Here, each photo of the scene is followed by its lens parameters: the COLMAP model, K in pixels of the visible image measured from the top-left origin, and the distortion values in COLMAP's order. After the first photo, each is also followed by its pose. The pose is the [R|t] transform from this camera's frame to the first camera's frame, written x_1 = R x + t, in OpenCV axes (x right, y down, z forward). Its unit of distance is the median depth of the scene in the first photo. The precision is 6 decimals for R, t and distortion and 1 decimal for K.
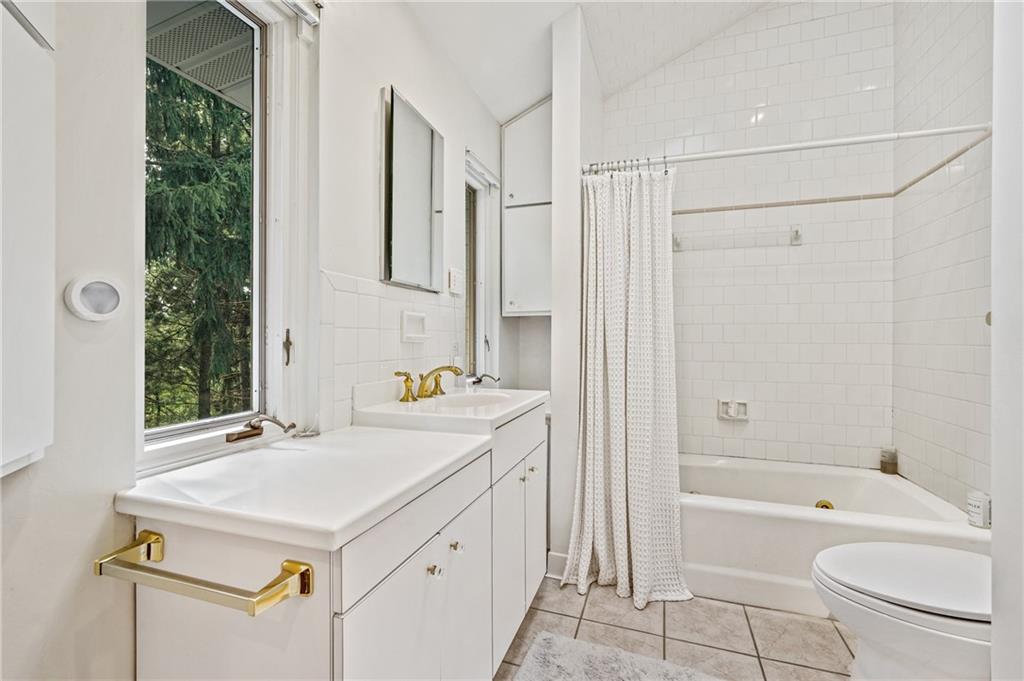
lens RADIAL K [[438.7, 0, 512.7], [0, 438.7, 339.2], [0, 0, 1]] dist [0.002165, 0.000061]
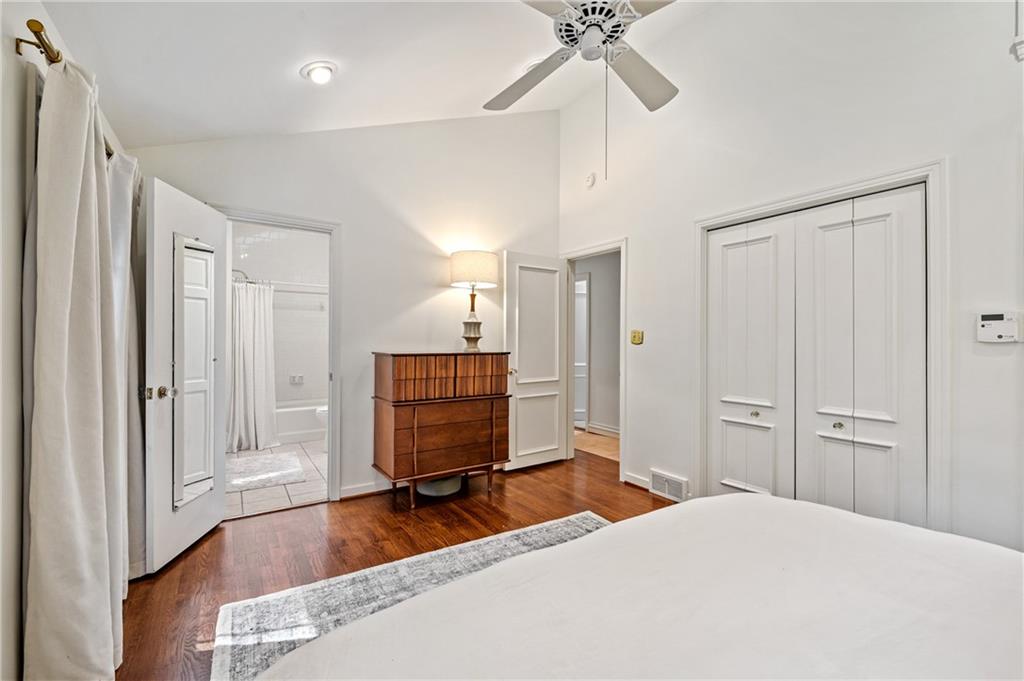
lens RADIAL K [[438.7, 0, 511.9], [0, 438.7, 344.0], [0, 0, 1]] dist [0.002165, 0.000061]
pose [[0.618757, -0.002684, 0.785578, -0.808881], [0.002753, 0.999995, 0.001248, -0.038947], [-0.785578, 0.001391, 0.618761, -1.736567]]
